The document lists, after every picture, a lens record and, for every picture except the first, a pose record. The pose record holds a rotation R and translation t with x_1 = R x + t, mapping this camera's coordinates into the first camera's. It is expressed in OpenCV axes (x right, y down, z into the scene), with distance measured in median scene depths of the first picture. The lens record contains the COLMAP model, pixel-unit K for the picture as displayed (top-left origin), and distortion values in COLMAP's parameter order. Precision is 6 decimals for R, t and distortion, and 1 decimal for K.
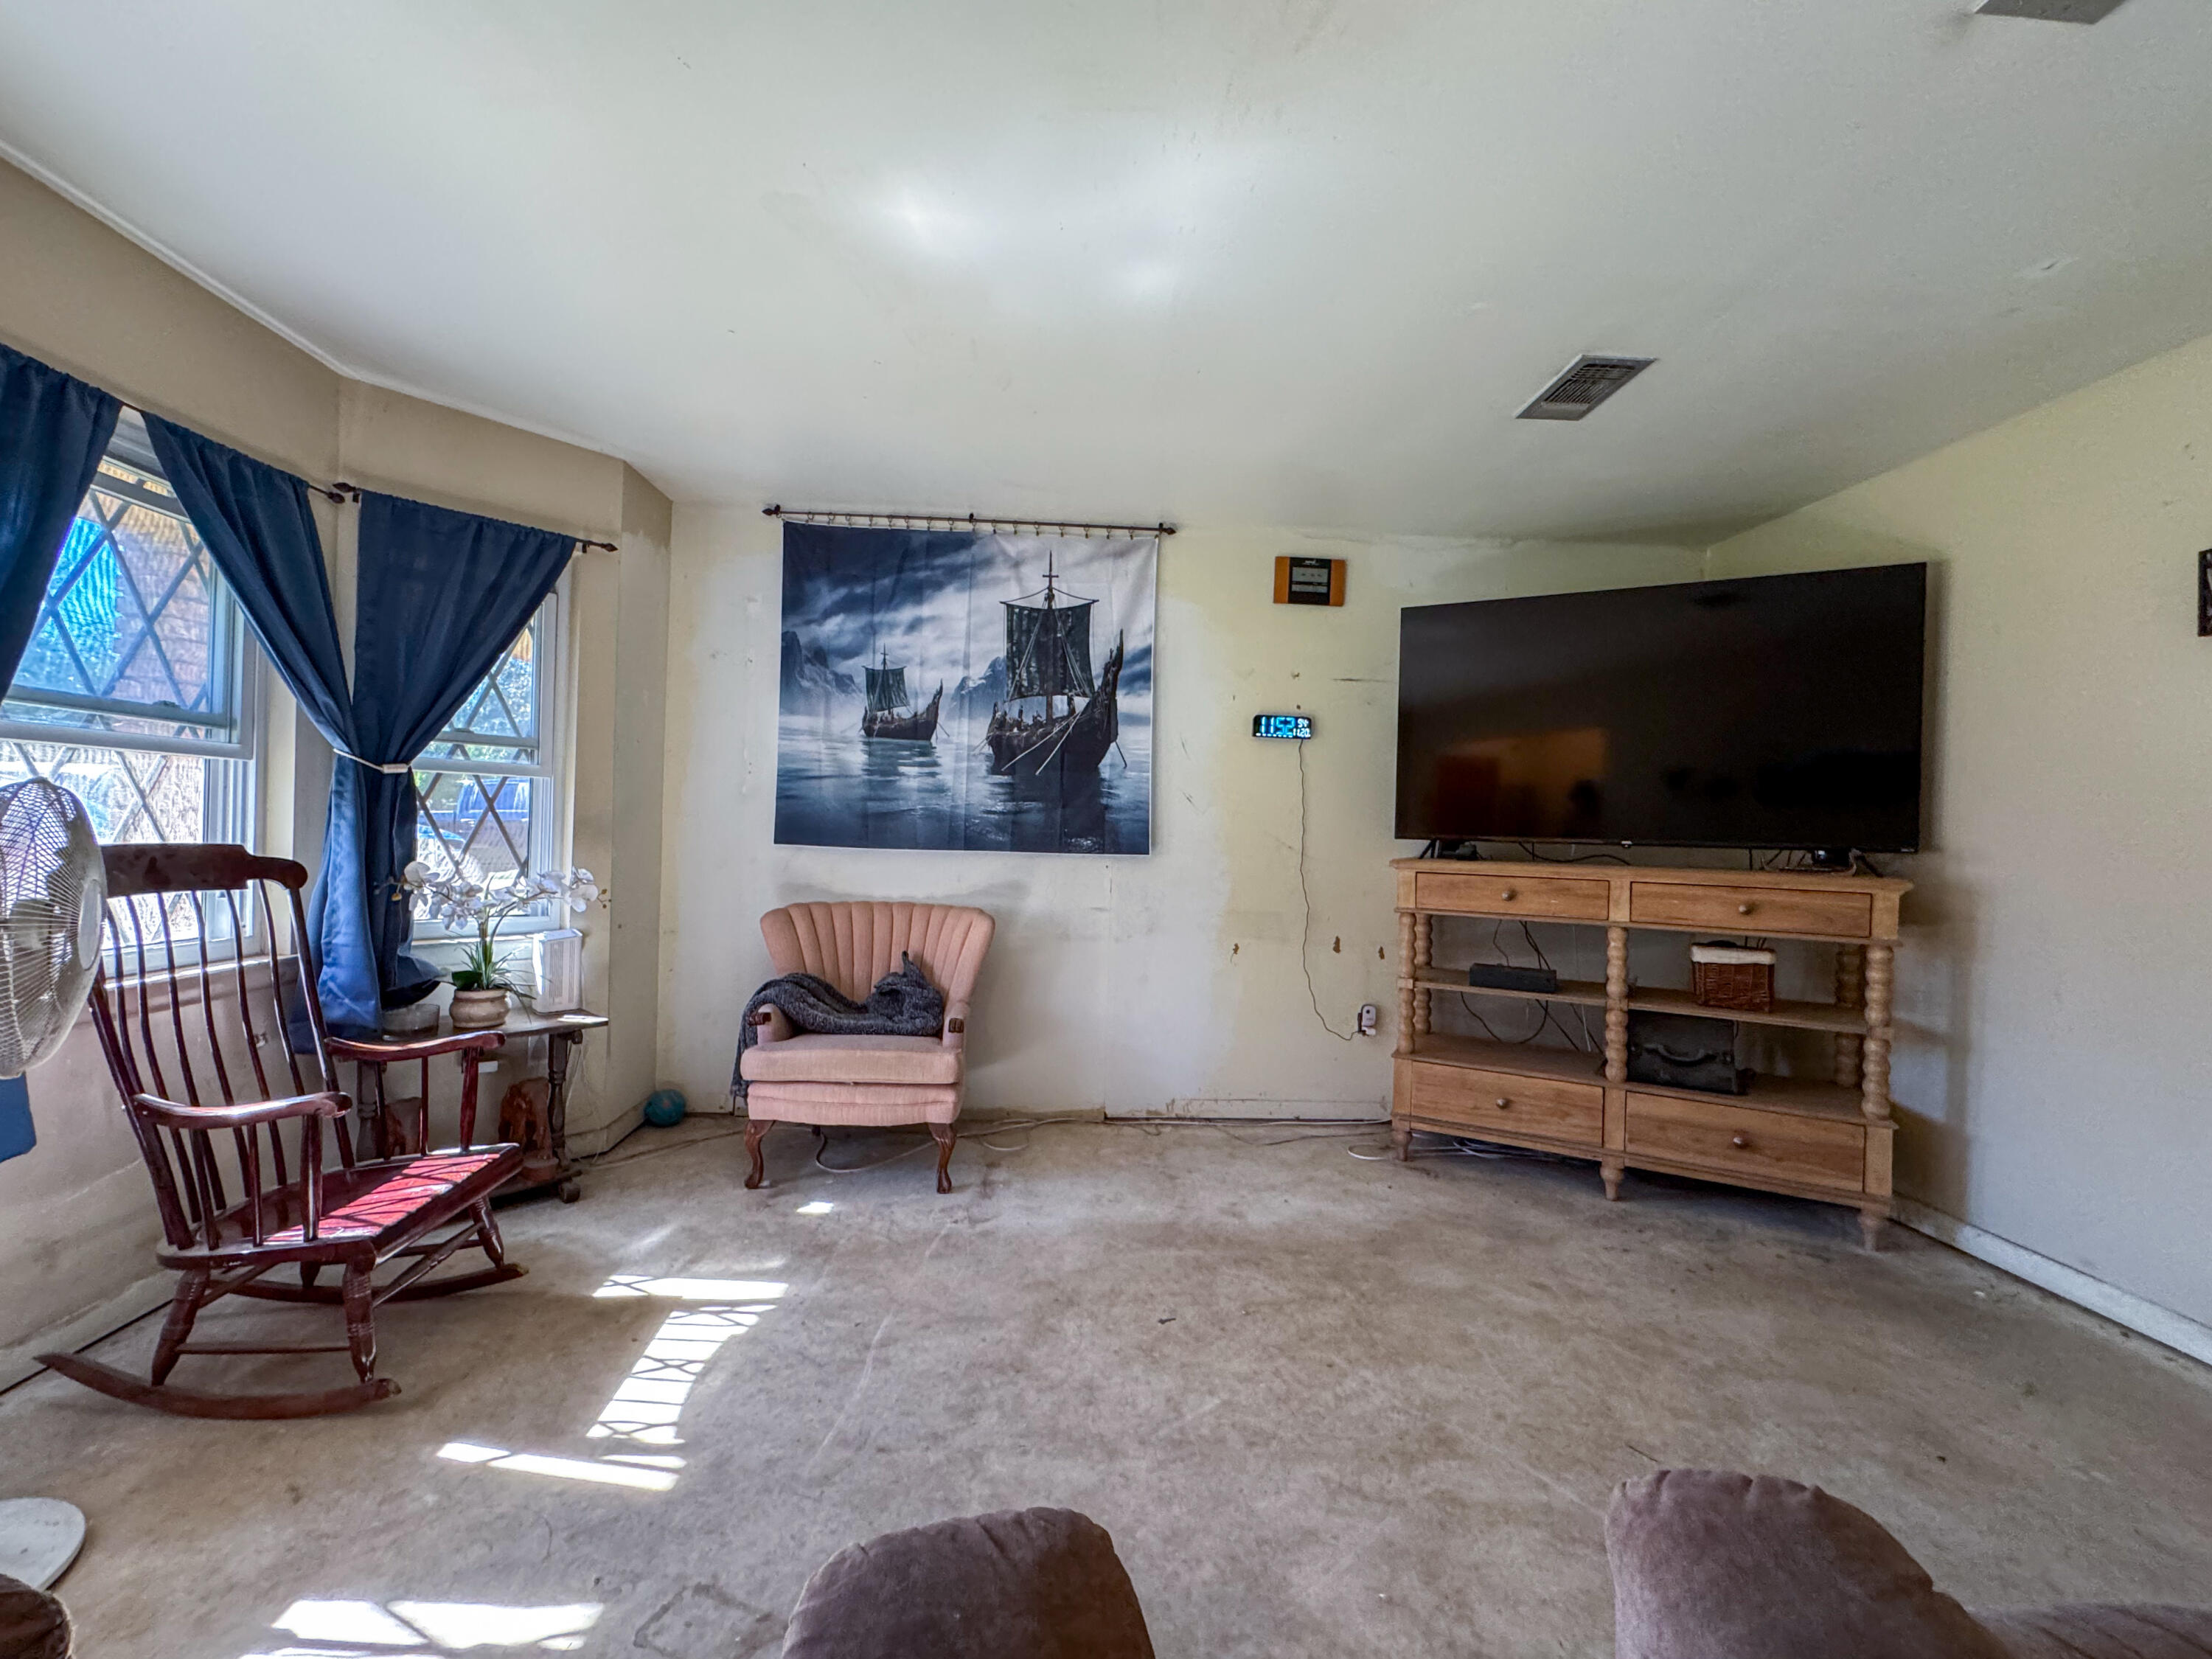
lens RADIAL K [[879.9, 0, 1101.9], [0, 879.9, 823.7], [0, 0, 1]] dist [-0.002162, -0.000326]
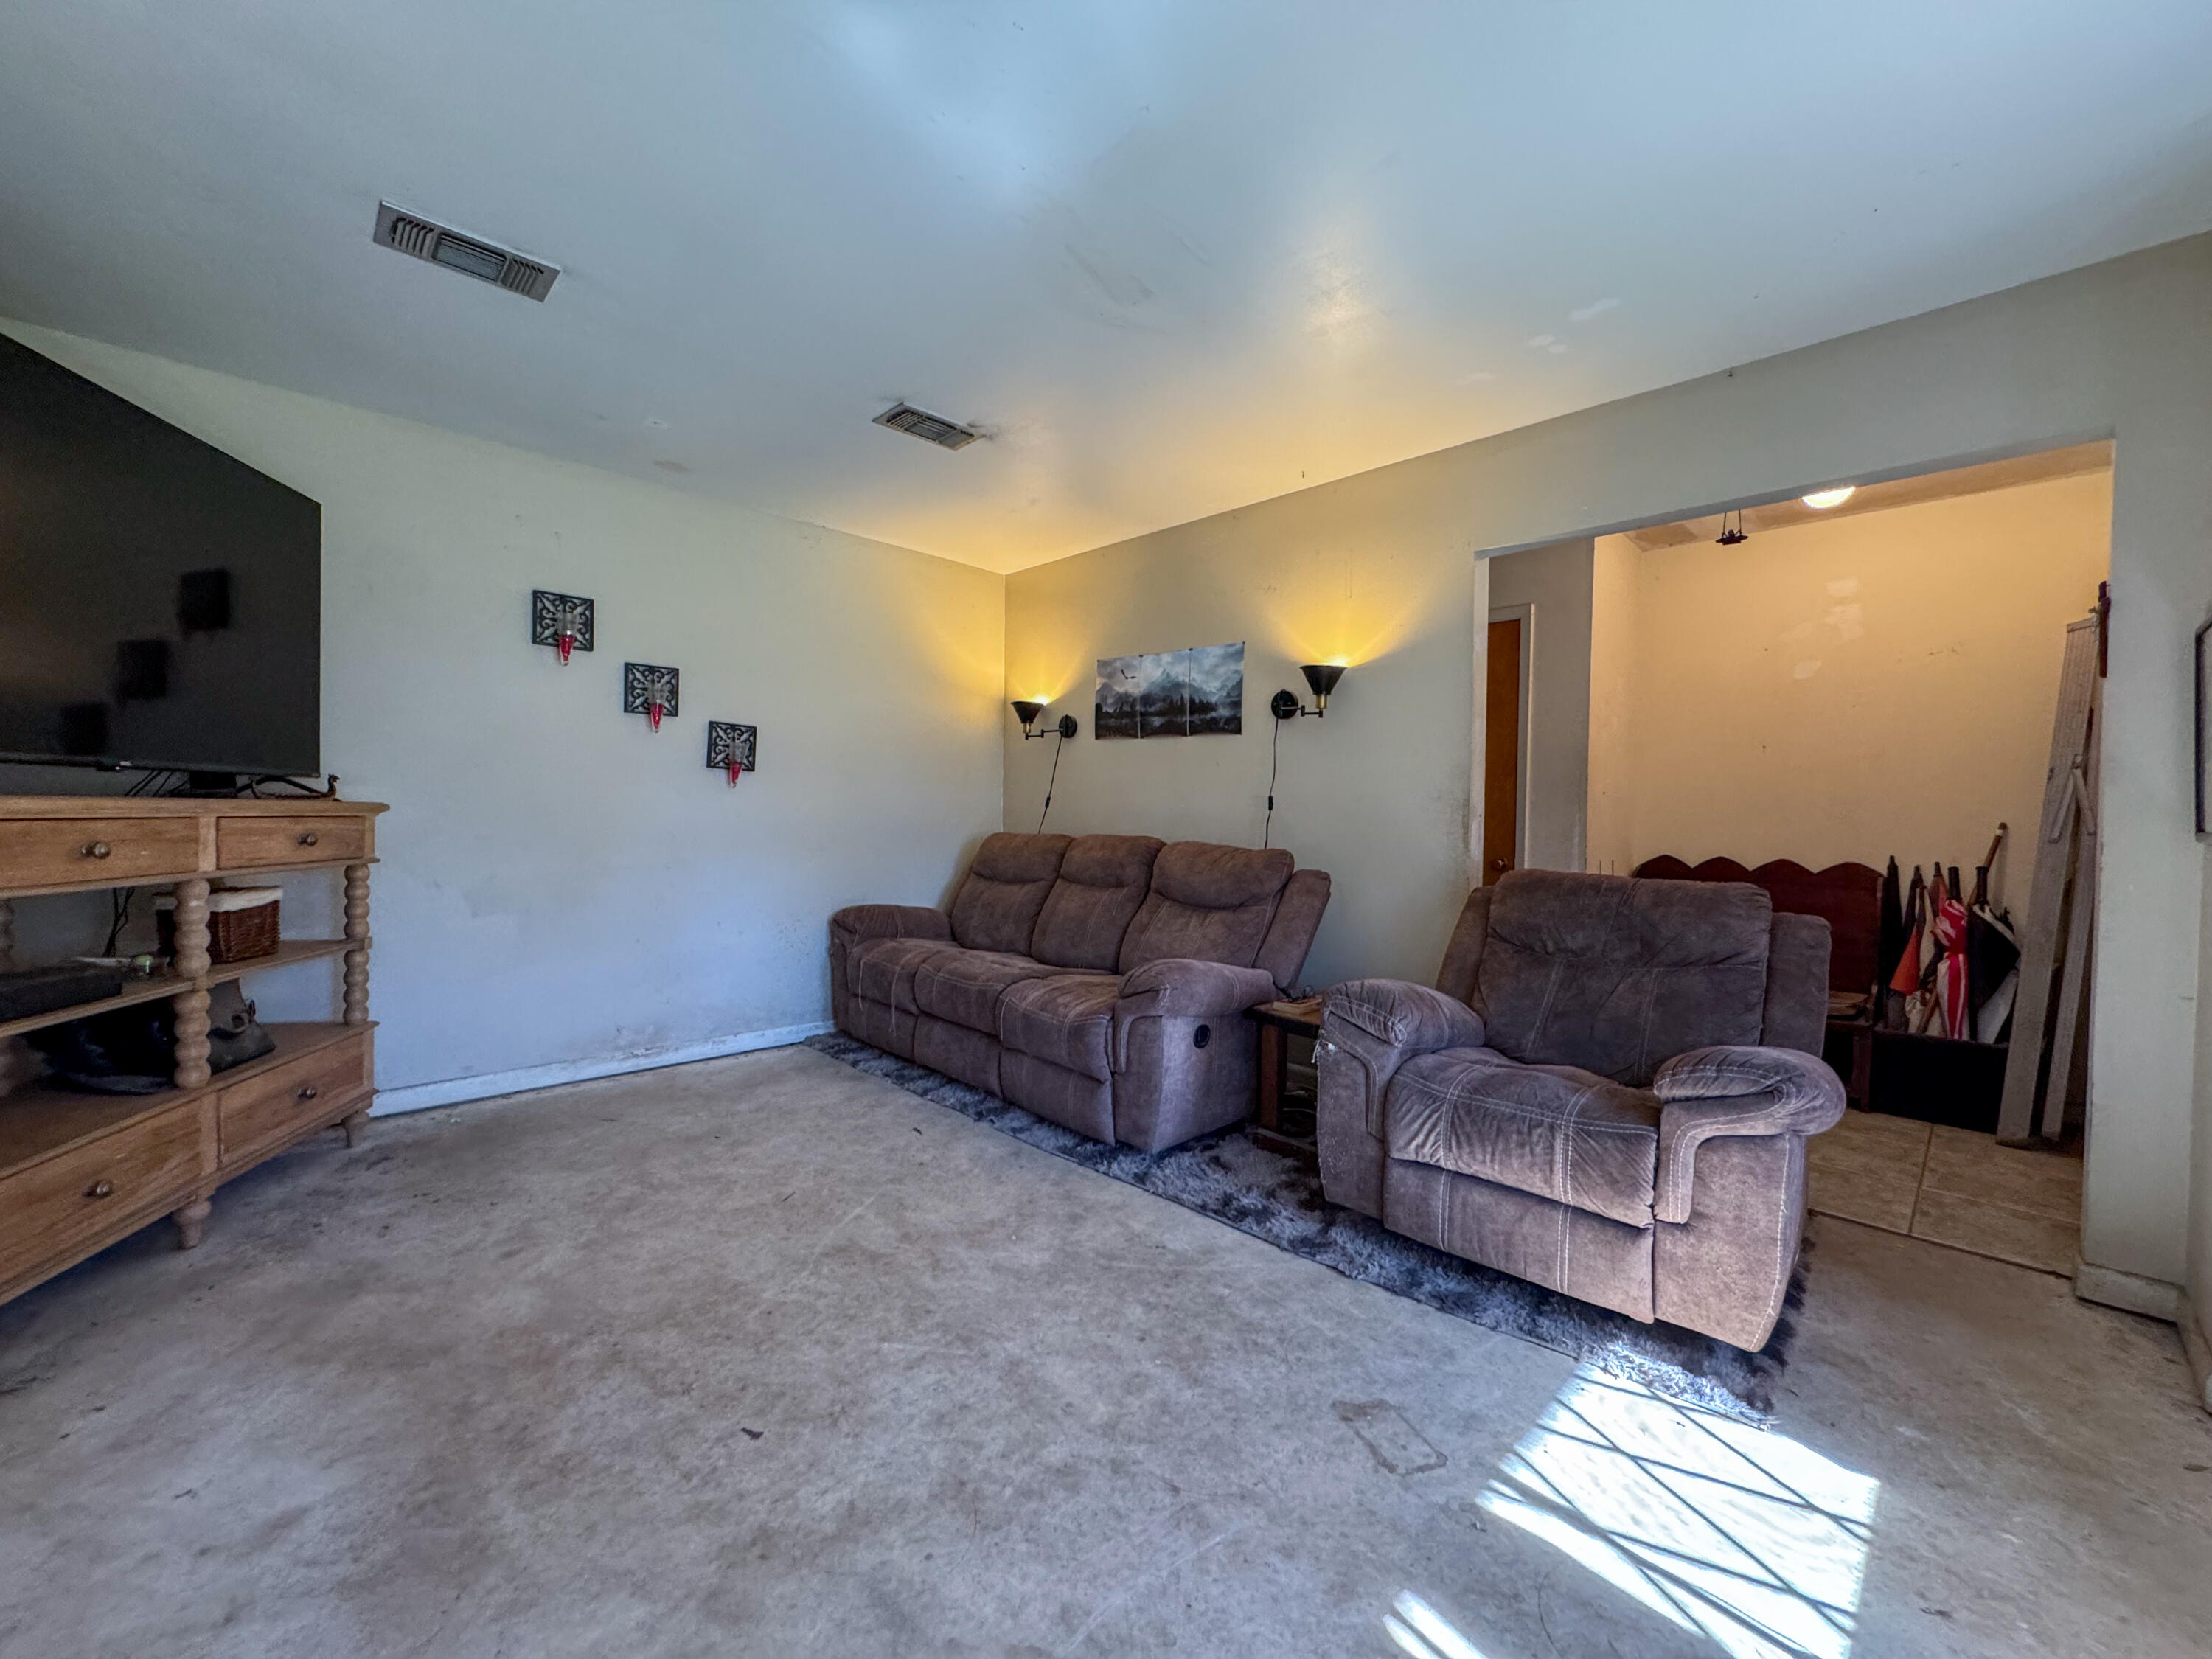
lens RADIAL K [[879.9, 0, 1101.9], [0, 879.9, 823.7], [0, 0, 1]] dist [-0.002162, -0.000326]
pose [[-0.651904, -0.048278, 0.756763, -0.592194], [-0.036430, 0.998813, 0.032338, 0.025367], [-0.757426, -0.006488, -0.652888, 1.164455]]
